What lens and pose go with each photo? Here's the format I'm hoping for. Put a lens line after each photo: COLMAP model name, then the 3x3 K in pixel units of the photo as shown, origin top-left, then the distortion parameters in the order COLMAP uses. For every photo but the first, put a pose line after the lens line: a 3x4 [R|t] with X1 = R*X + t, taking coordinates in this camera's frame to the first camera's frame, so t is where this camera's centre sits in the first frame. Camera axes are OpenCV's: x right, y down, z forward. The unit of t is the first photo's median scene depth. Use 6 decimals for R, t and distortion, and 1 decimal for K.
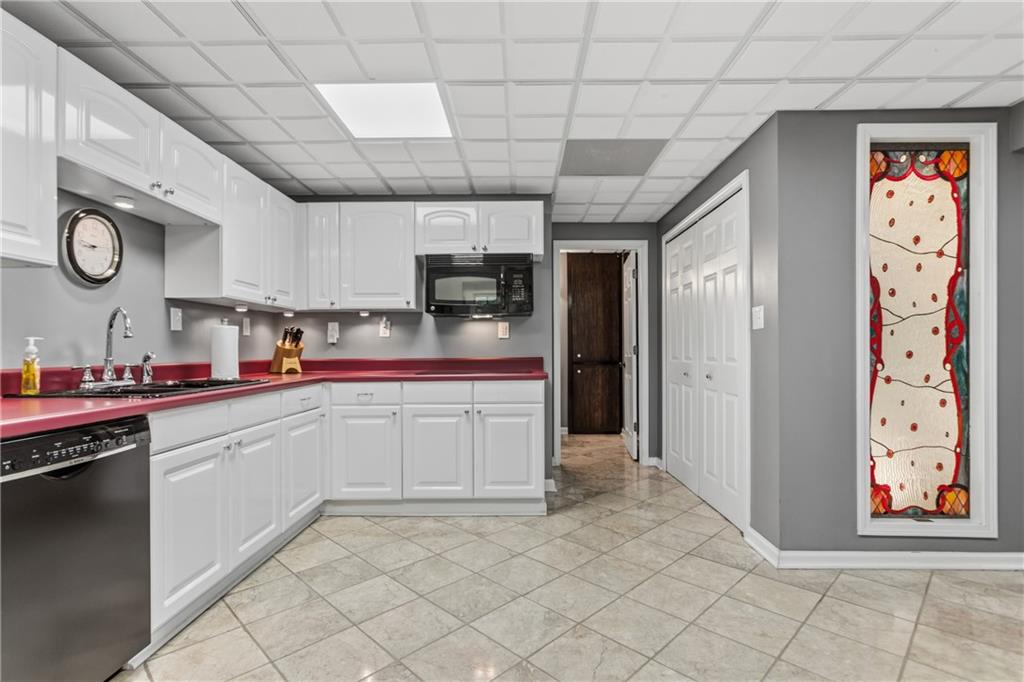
lens RADIAL K [[492.0, 0, 510.6], [0, 492.0, 349.4], [0, 0, 1]] dist [-0.001065, 0.006019]
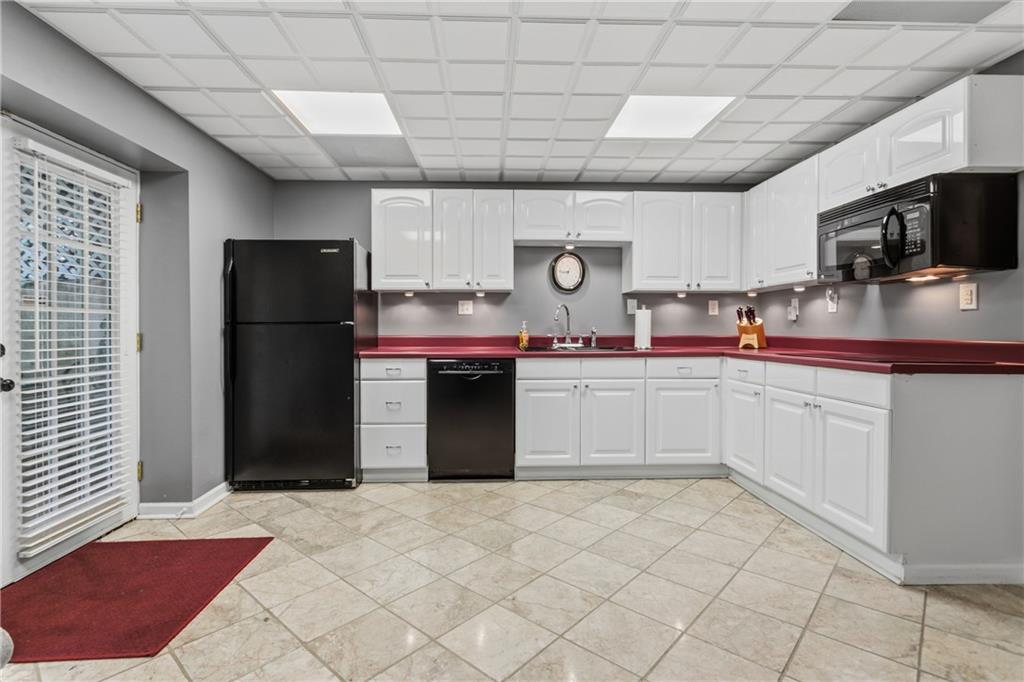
lens RADIAL K [[492.0, 0, 506.7], [0, 492.0, 331.0], [0, 0, 1]] dist [-0.001065, 0.006019]
pose [[0.055573, 0.010954, -0.998395, 0.800480], [0.001107, 0.999939, 0.011032, -0.003859], [0.998454, -0.001718, 0.055557, 0.523454]]
